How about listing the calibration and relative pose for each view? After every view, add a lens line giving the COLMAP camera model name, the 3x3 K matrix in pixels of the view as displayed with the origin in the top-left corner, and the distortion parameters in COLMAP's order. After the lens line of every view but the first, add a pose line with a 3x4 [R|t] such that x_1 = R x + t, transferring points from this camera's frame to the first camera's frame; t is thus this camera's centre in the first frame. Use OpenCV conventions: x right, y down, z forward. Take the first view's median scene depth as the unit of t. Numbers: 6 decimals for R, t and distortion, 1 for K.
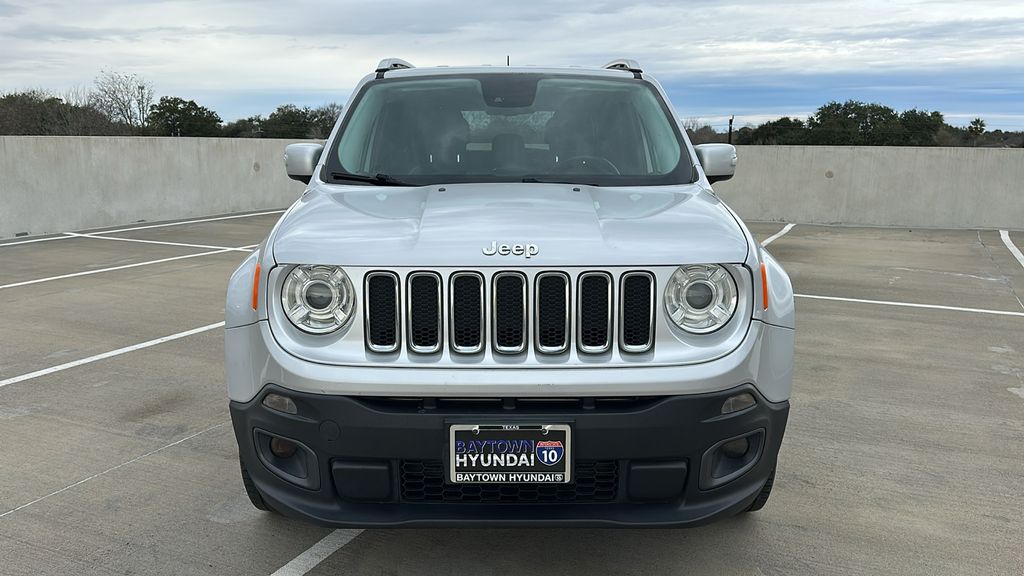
lens RADIAL K [[845.7, 0, 518.4], [0, 845.7, 296.0], [0, 0, 1]] dist [0.035818, -0.009605]
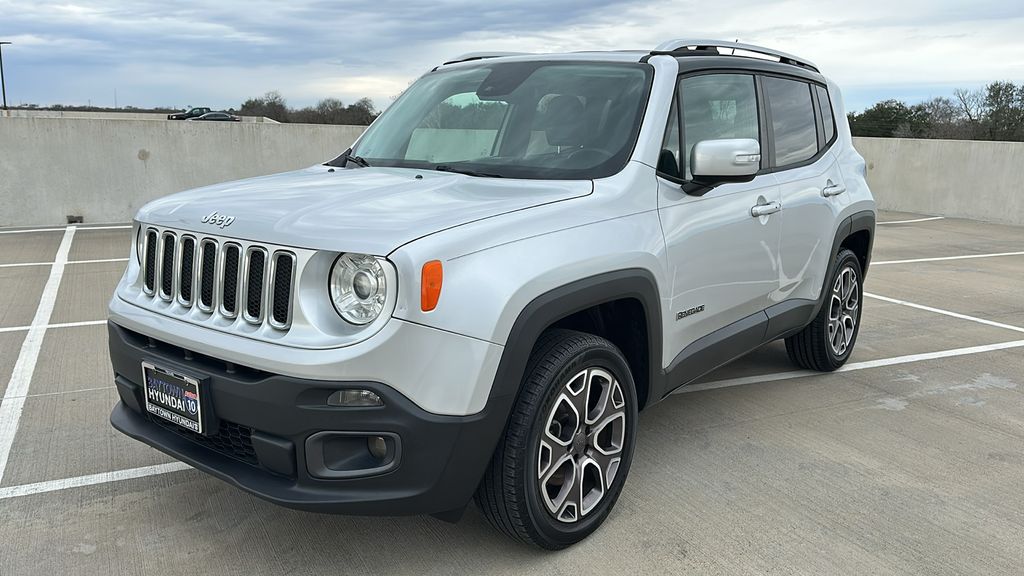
lens RADIAL K [[845.7, 0, 518.4], [0, 845.7, 296.0], [0, 0, 1]] dist [0.035818, -0.009605]
pose [[0.787167, 0.134093, -0.601987, 0.983705], [-0.131535, 0.990122, 0.048553, -0.061950], [0.602551, 0.040963, 0.797029, 0.345017]]
